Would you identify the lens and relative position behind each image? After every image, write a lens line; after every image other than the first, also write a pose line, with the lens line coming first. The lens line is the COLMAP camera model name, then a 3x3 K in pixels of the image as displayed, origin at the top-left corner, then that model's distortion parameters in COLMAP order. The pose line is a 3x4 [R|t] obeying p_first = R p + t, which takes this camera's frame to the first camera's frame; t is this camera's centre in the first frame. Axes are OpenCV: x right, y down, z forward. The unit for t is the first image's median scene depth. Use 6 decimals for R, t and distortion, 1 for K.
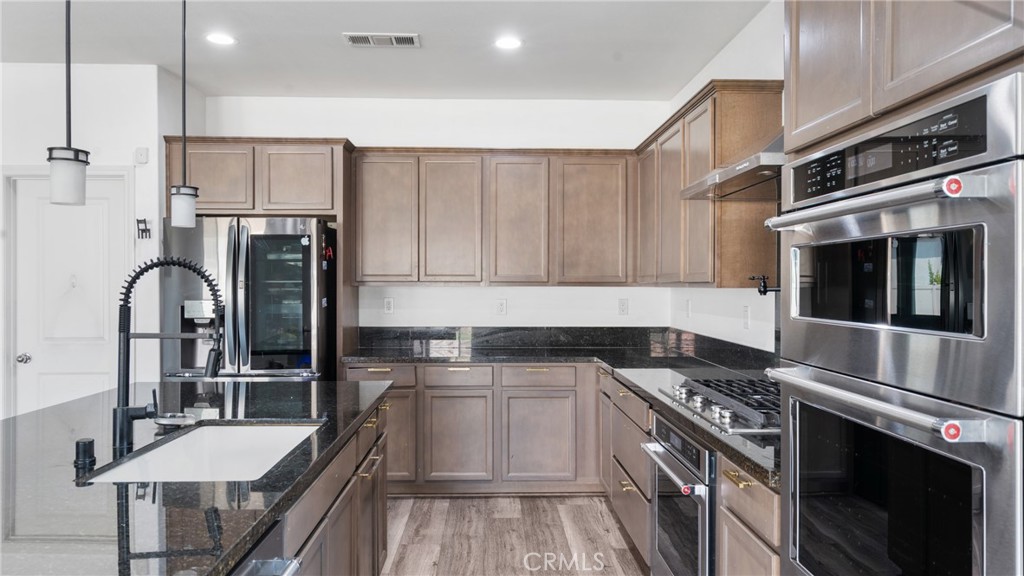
lens RADIAL K [[701.6, 0, 510.2], [0, 701.6, 284.4], [0, 0, 1]] dist [0.007710, 0.005244]
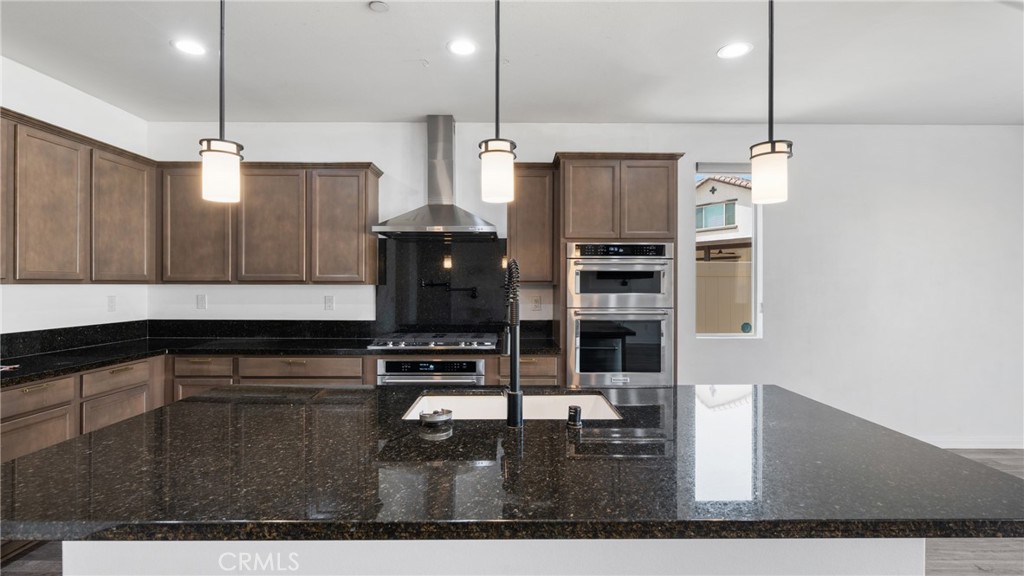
lens RADIAL K [[458.1, 0, 511.8], [0, 458.1, 284.6], [0, 0, 1]] dist [-0.005473, 0.001085]
pose [[0.018543, -0.004024, 0.999820, -0.578060], [-0.000844, 0.999991, 0.004041, -0.000016], [-0.999828, -0.000918, 0.018539, 0.453625]]
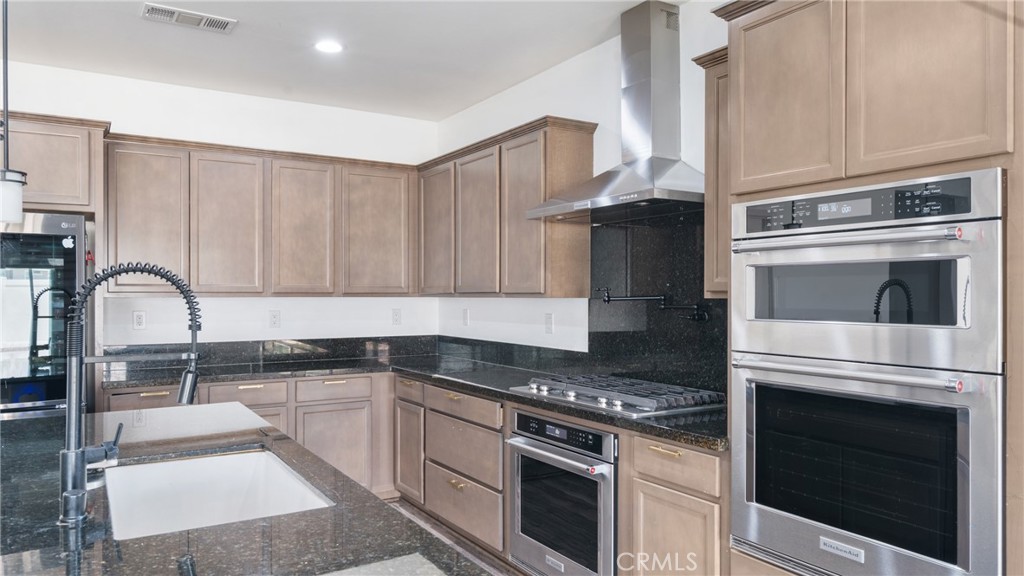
lens RADIAL K [[701.6, 0, 512.8], [0, 701.6, 294.8], [0, 0, 1]] dist [0.007710, 0.005244]
pose [[0.866237, -0.002270, 0.499628, -0.235157], [0.002289, 0.999997, 0.000574, -0.000472], [-0.499628, 0.000646, 0.866240, 0.027795]]
